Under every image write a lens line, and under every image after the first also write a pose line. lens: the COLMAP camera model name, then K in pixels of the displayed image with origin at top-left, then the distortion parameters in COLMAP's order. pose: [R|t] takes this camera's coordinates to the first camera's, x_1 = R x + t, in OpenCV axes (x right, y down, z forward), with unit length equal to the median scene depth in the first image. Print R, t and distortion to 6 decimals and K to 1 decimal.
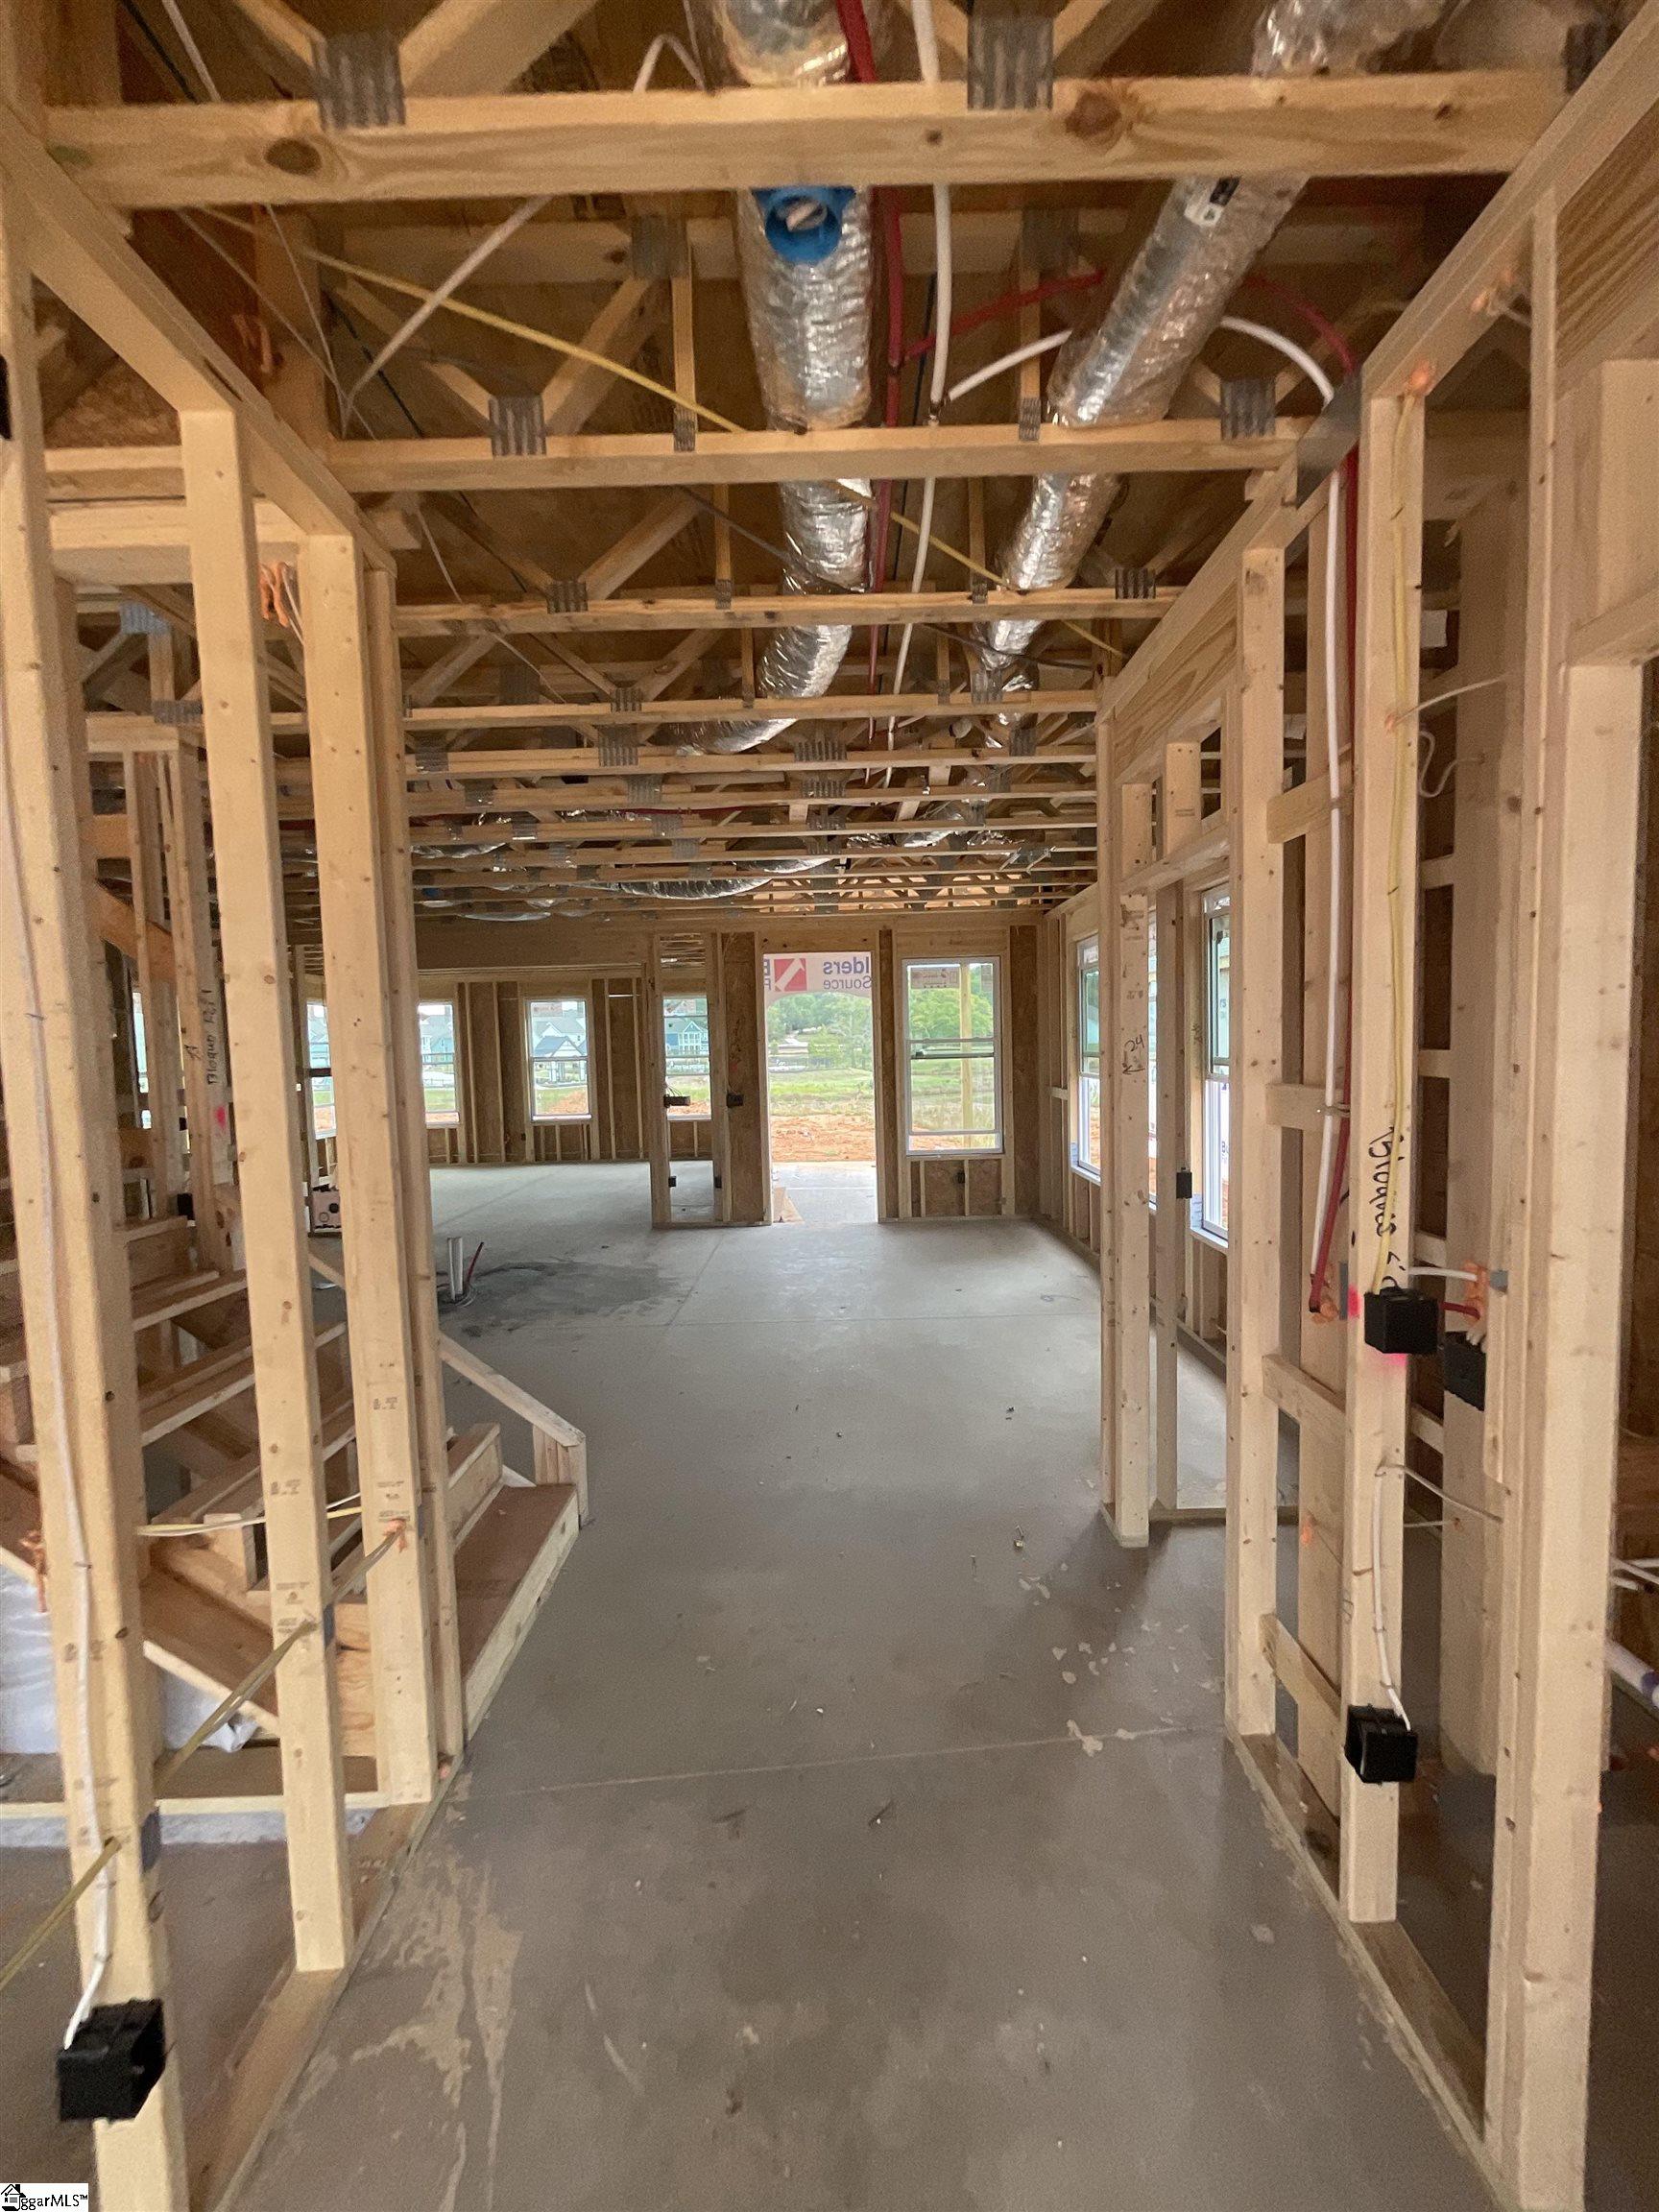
lens RADIAL K [[885.5, 0, 829.3], [0, 885.5, 1106.8], [0, 0, 1]] dist [-0.005899, 0.001331]
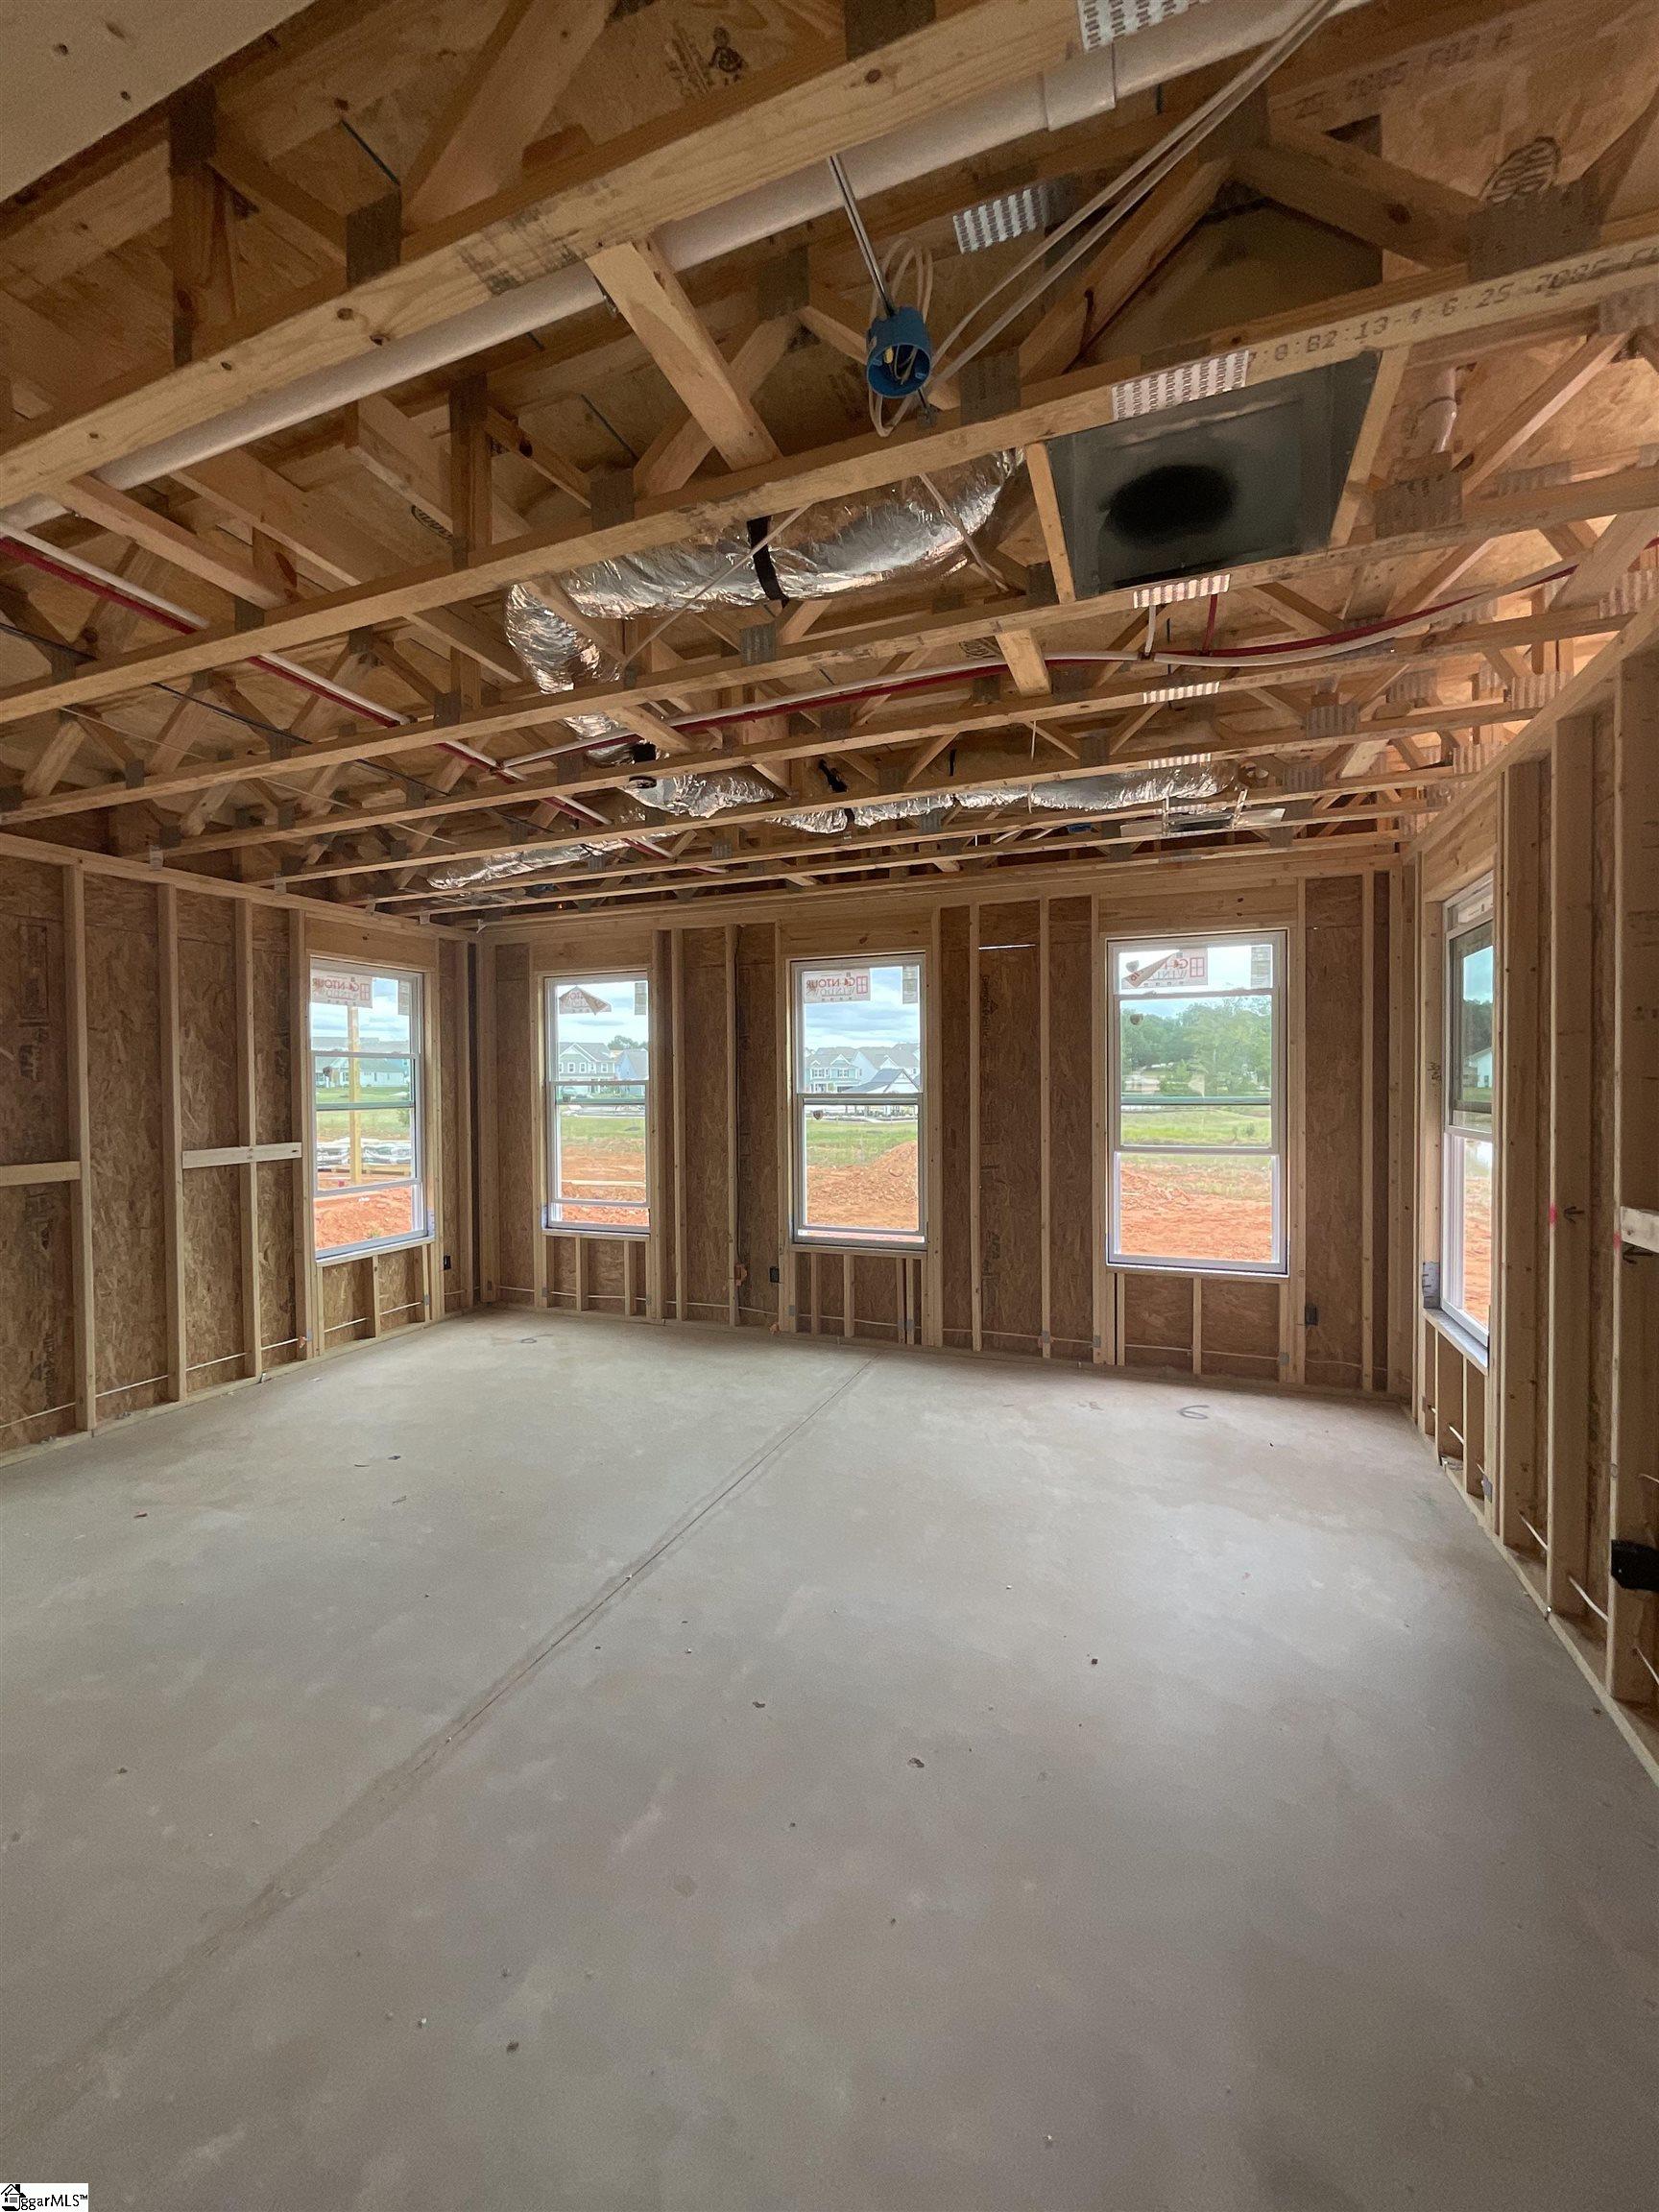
lens RADIAL K [[885.5, 0, 822.0], [0, 885.5, 1101.5], [0, 0, 1]] dist [-0.005899, 0.001331]
pose [[0.928856, 0.025848, -0.369538, -0.258771], [-0.042580, 0.998401, -0.037192, -0.057623], [0.367985, 0.050281, 0.928471, 0.942916]]
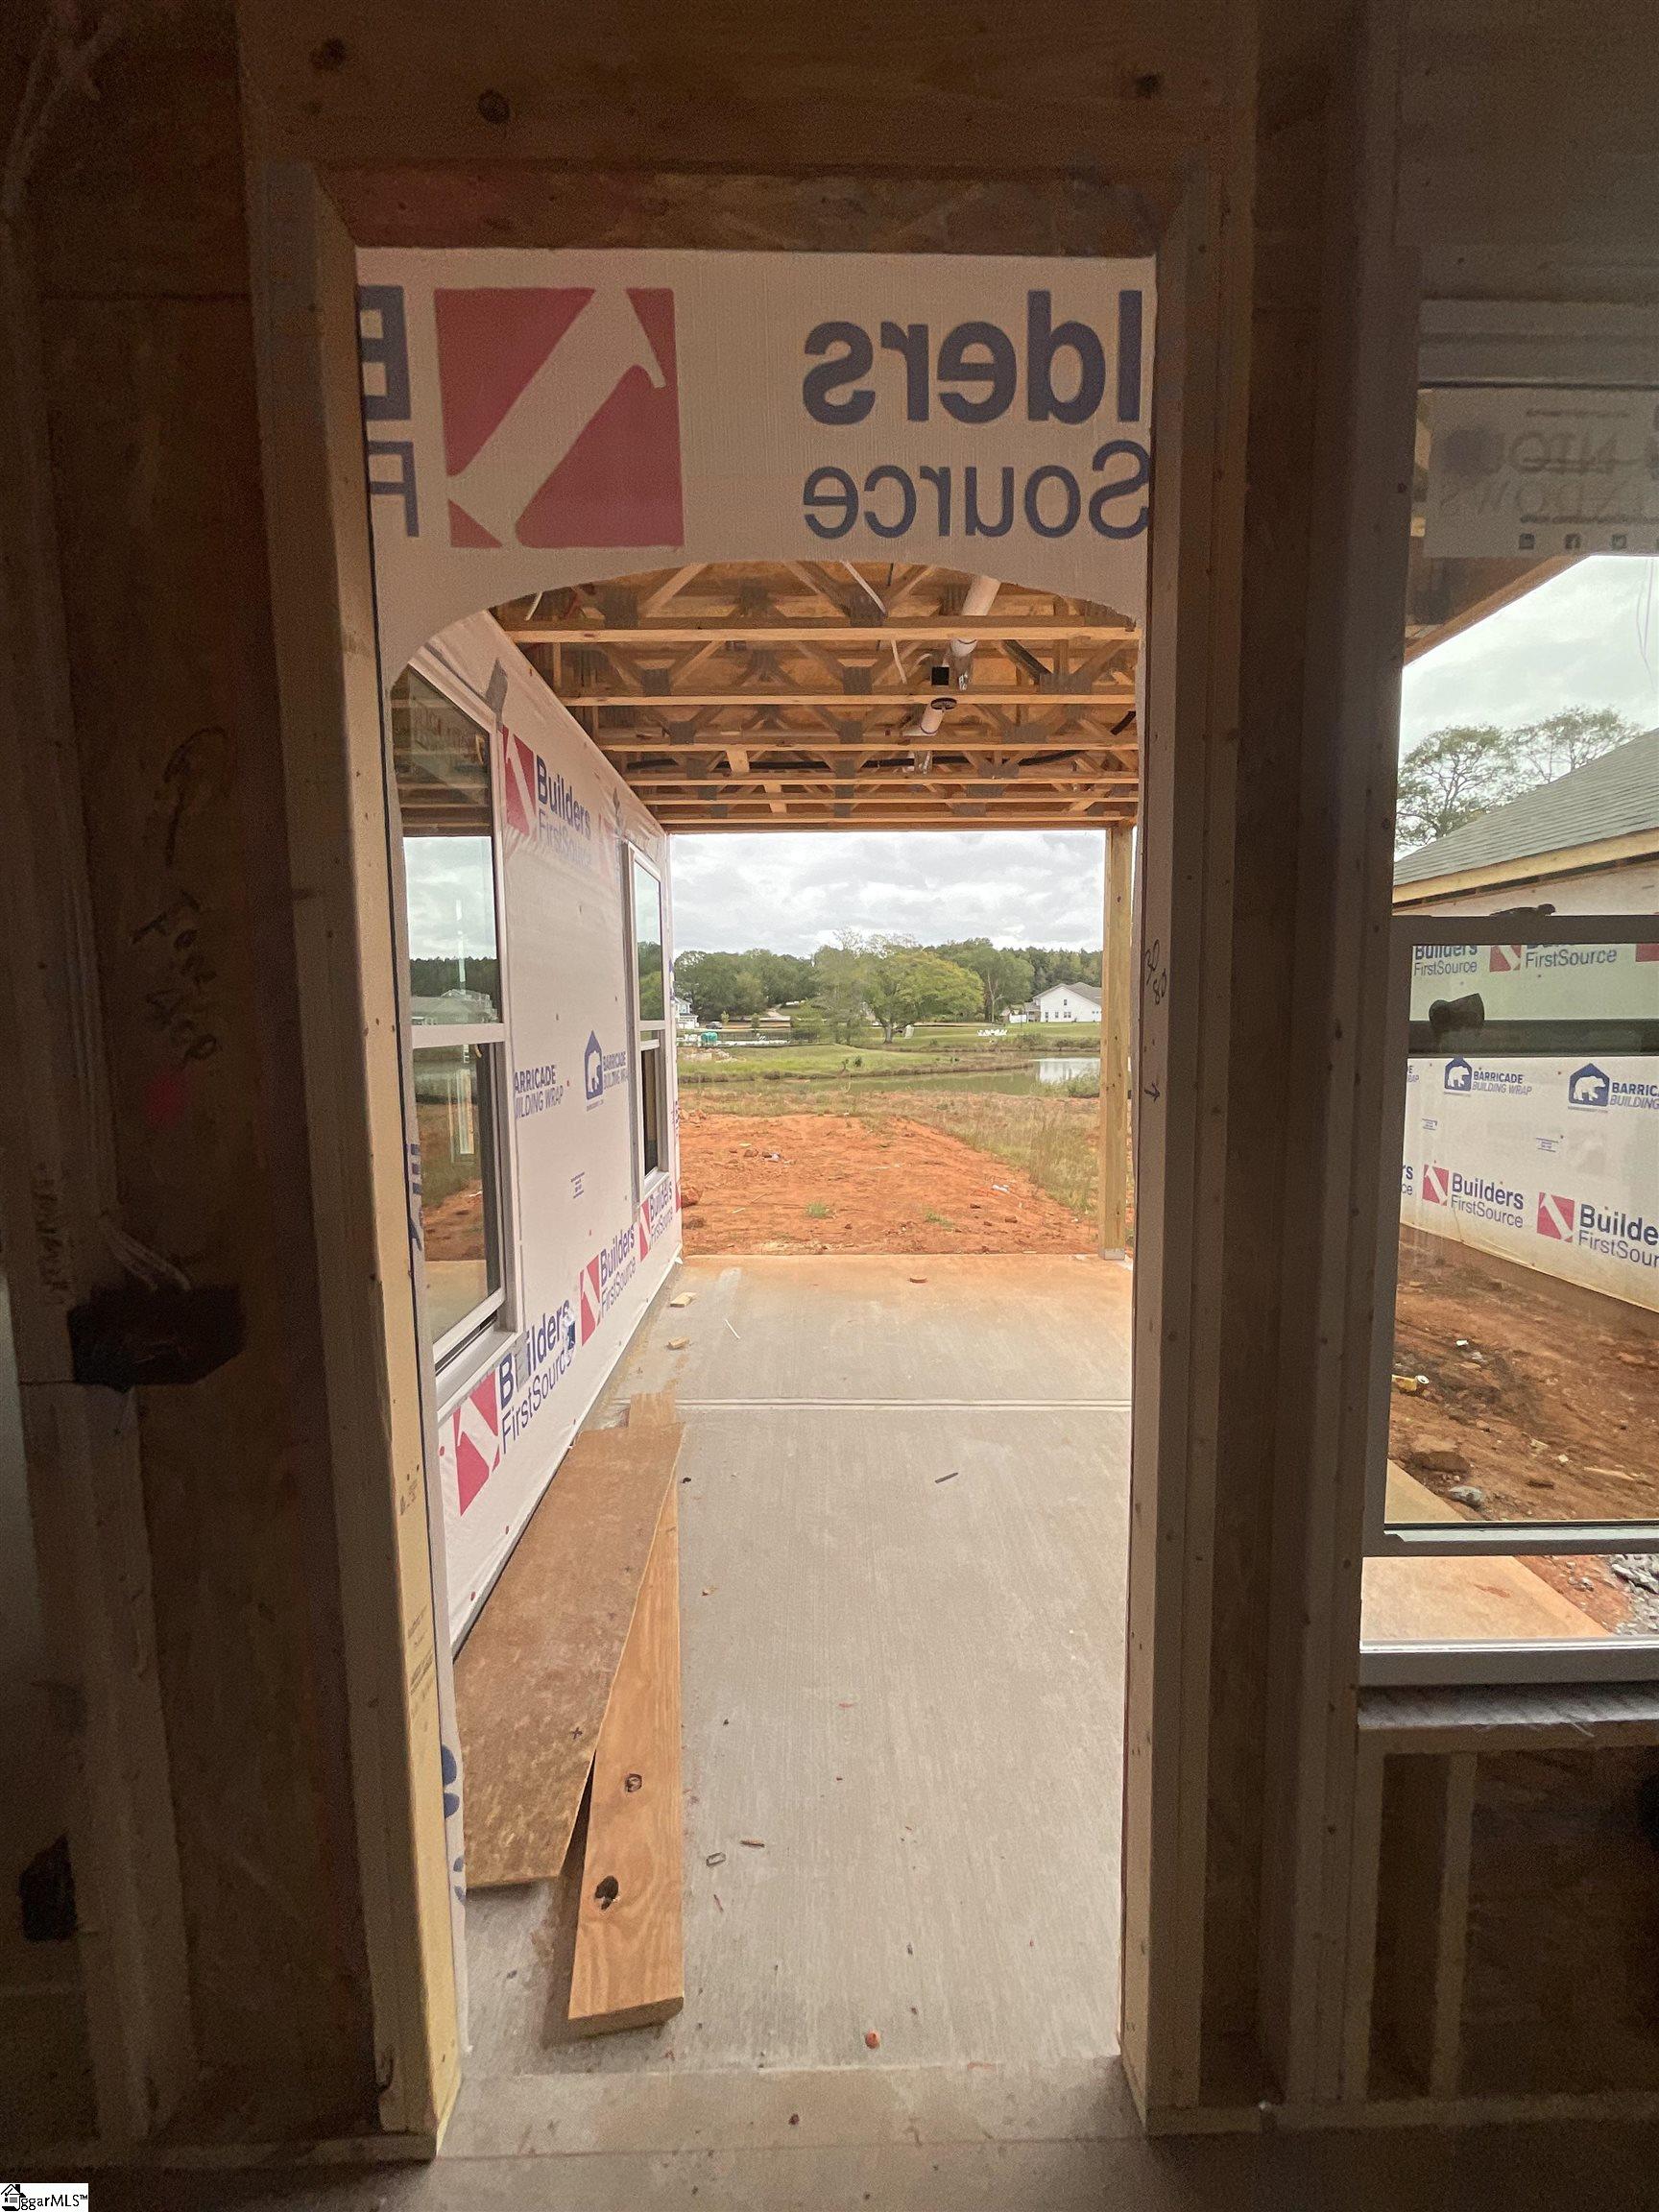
lens RADIAL K [[885.5, 0, 825.7], [0, 885.5, 1103.3], [0, 0, 1]] dist [-0.005899, 0.001331]
pose [[0.999768, 0.014264, 0.016118, -0.004285], [-0.014650, 0.999604, 0.024045, -0.047054], [-0.015768, -0.024275, 0.999581, 0.846126]]
